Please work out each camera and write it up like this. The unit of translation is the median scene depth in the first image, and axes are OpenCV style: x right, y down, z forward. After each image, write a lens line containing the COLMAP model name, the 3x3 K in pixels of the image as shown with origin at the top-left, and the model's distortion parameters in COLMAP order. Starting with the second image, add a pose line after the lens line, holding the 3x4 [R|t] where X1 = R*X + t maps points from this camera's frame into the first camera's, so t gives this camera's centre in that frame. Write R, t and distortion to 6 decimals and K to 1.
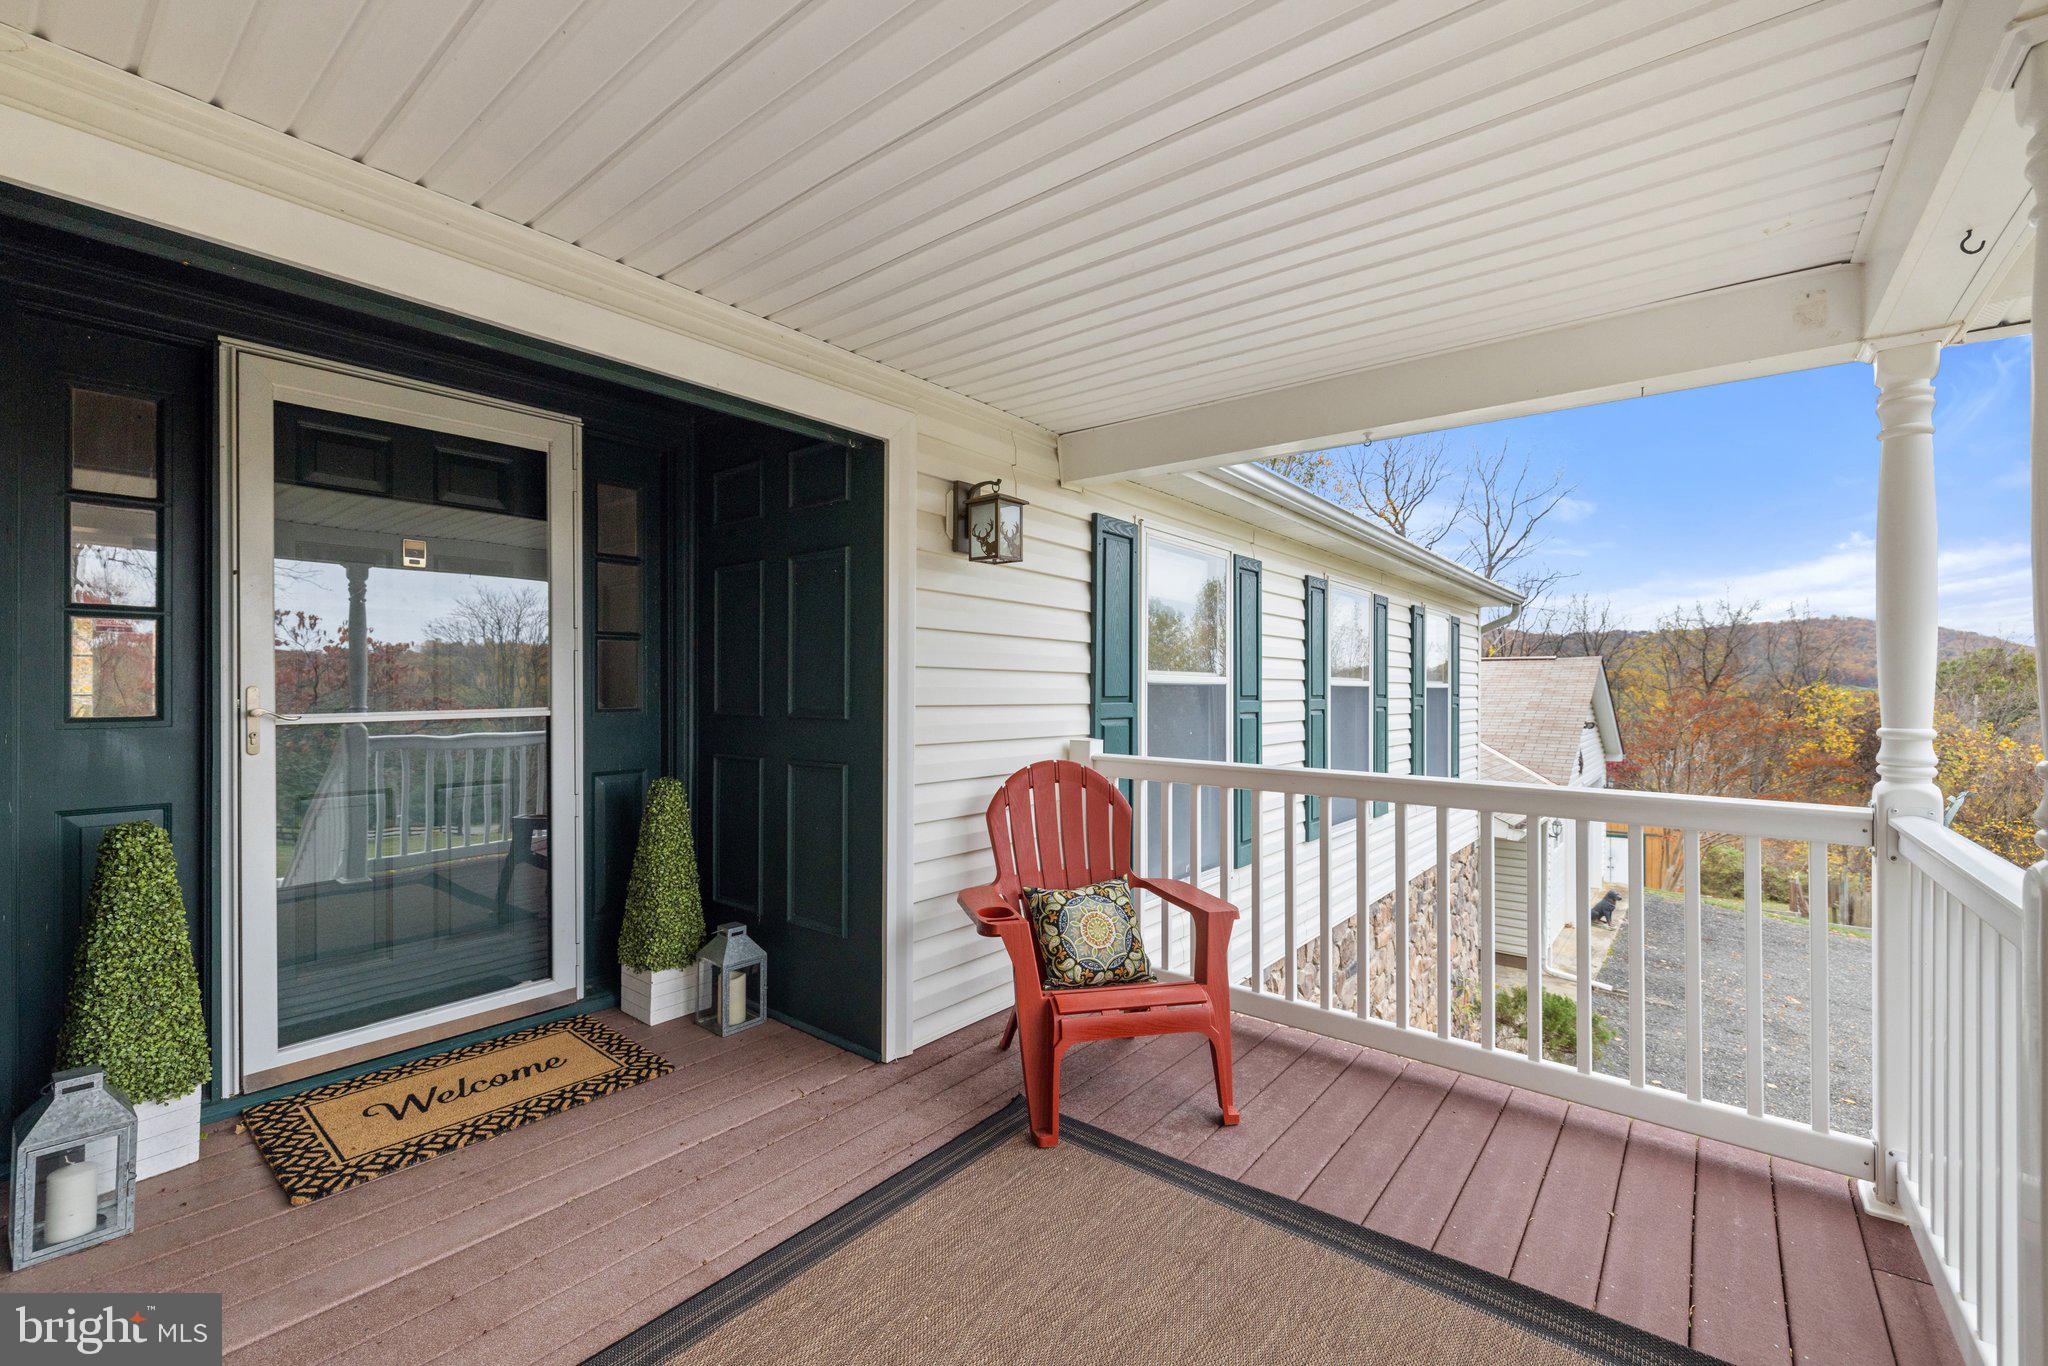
lens RADIAL K [[860.3, 0, 1013.1], [0, 860.3, 695.3], [0, 0, 1]] dist [0.001017, 0.000143]
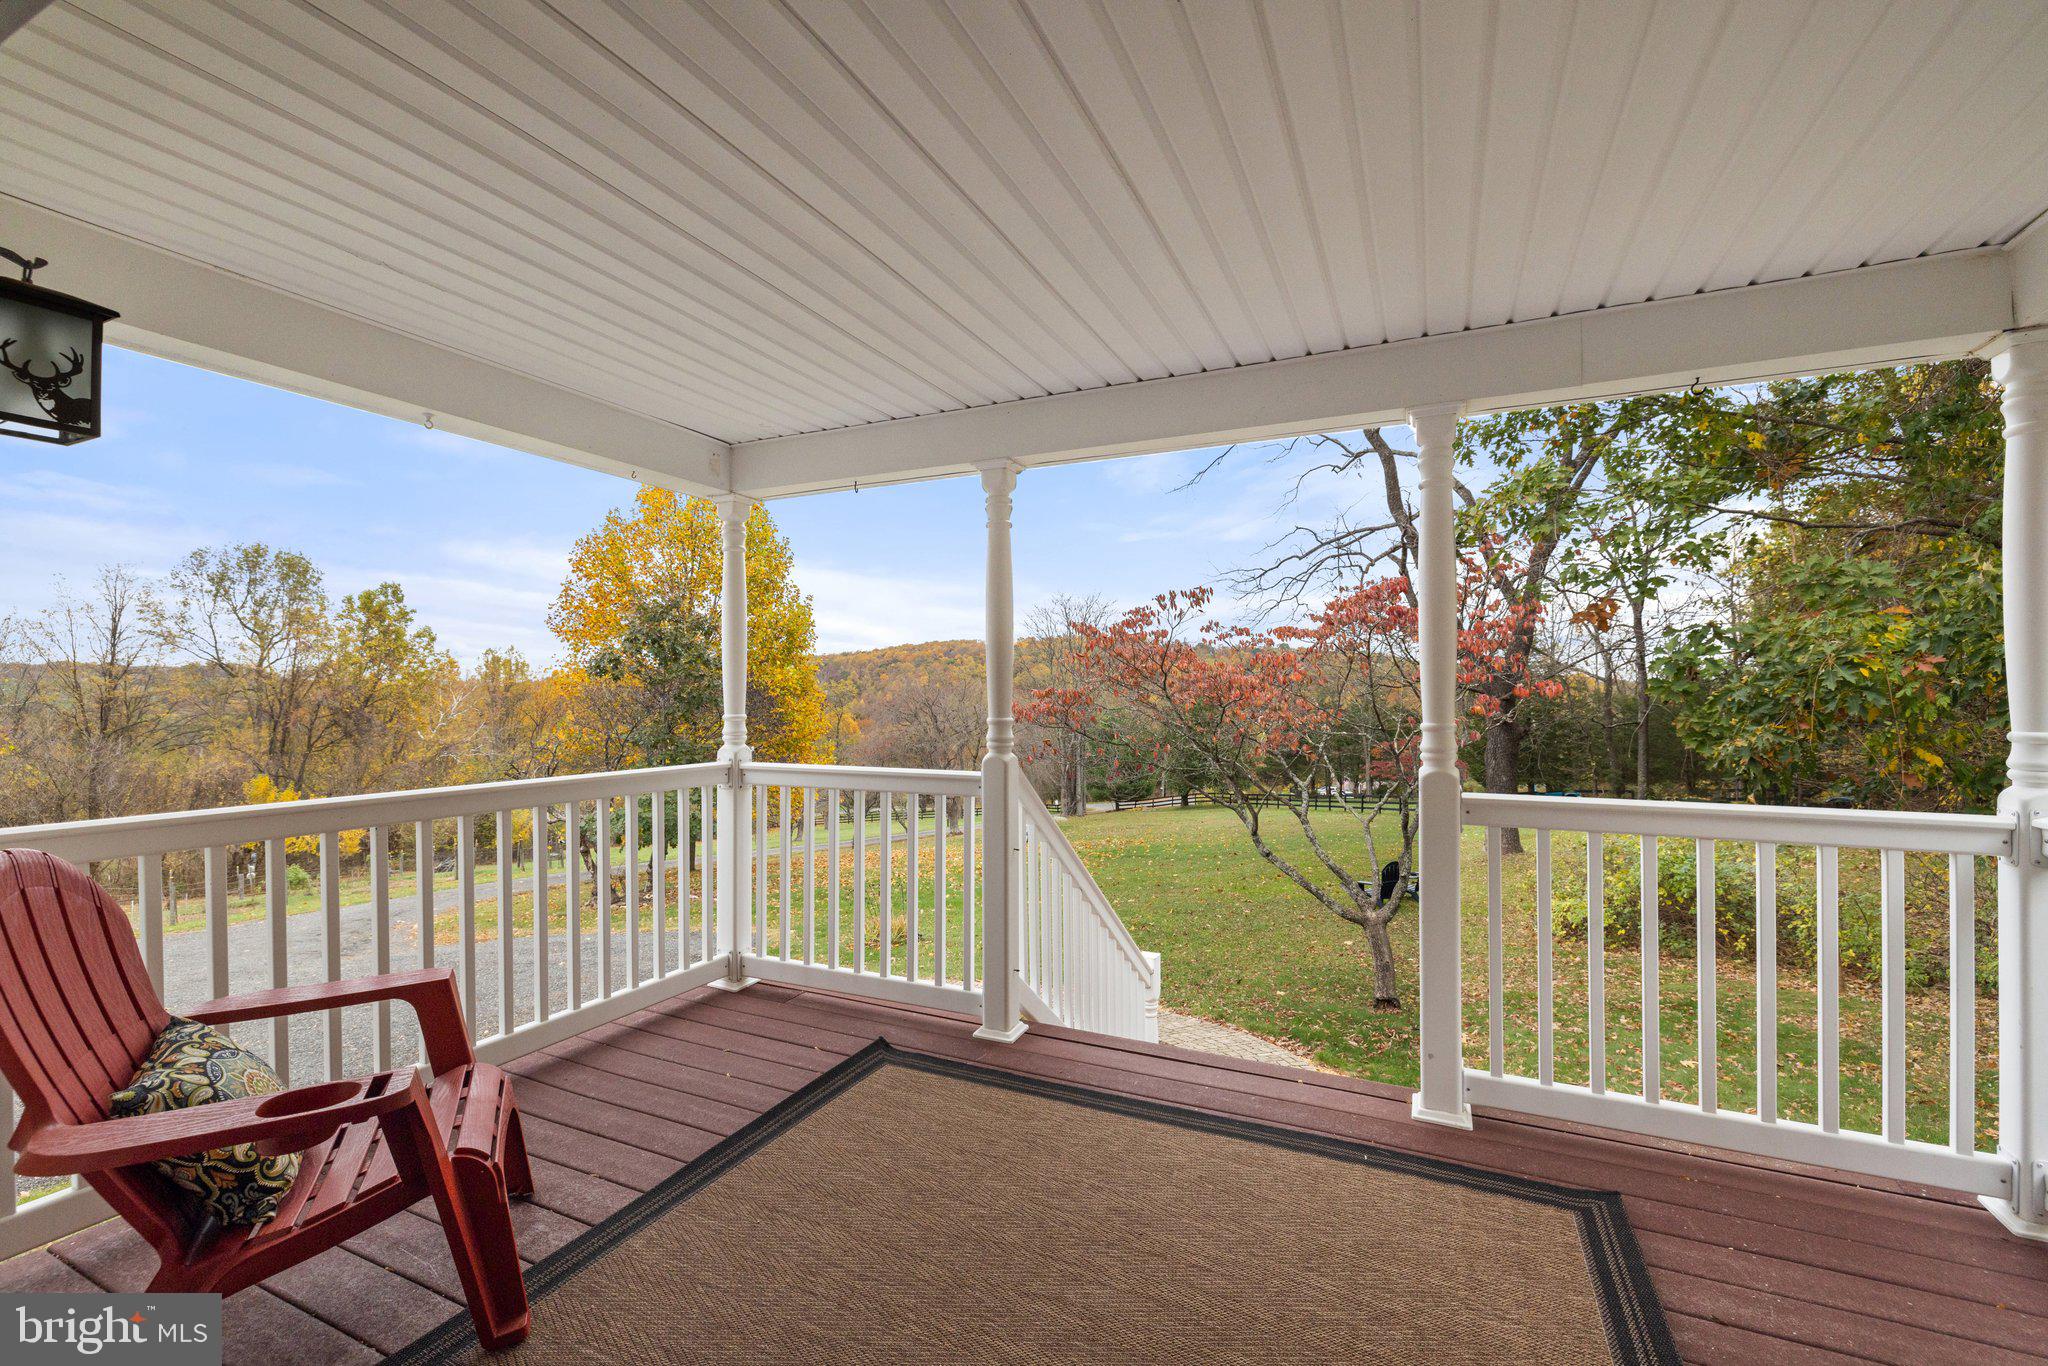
lens RADIAL K [[888.5, 0, 991.2], [0, 888.5, 682.1], [0, 0, 1]] dist [0.001278, 0.000385]
pose [[-0.217548, 0.002094, 0.976047, -0.653005], [0.012214, 0.999925, 0.000577, -0.015347], [-0.975973, 0.012046, -0.217557, 0.649293]]
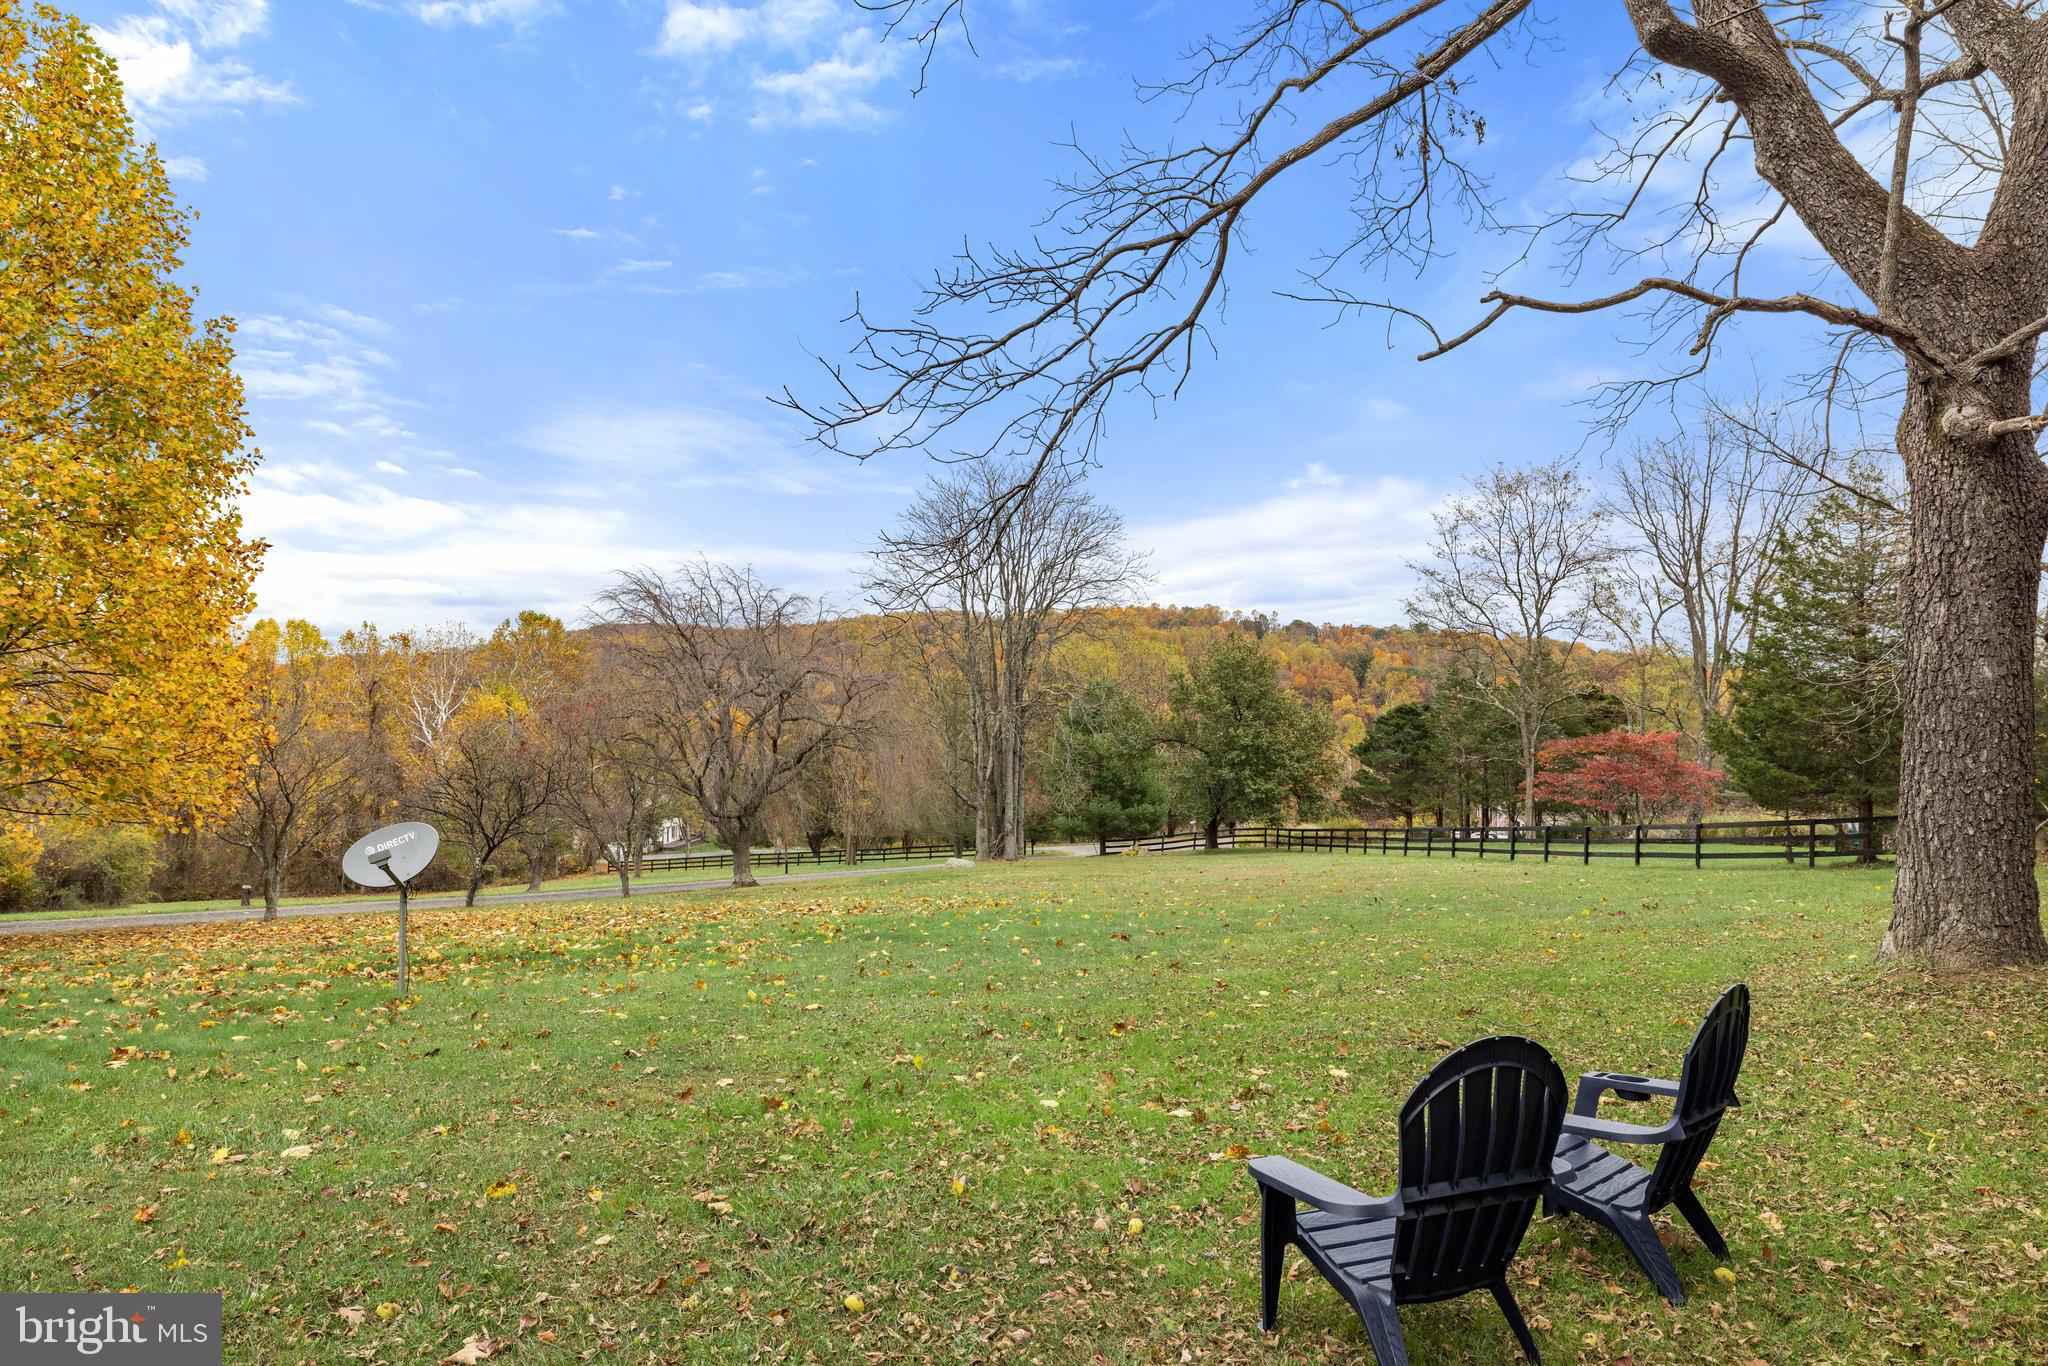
lens RADIAL K [[1258.7, 0, 1024.0], [0, 1258.7, 683.0], [0, 0, 1]] dist [0.004150, 0.001176]
pose [[-0.224333, -0.002010, 0.974511, 3.288394], [-0.010496, 0.999945, -0.000354, 0.848882], [-0.974456, -0.010308, -0.224341, -2.373930]]
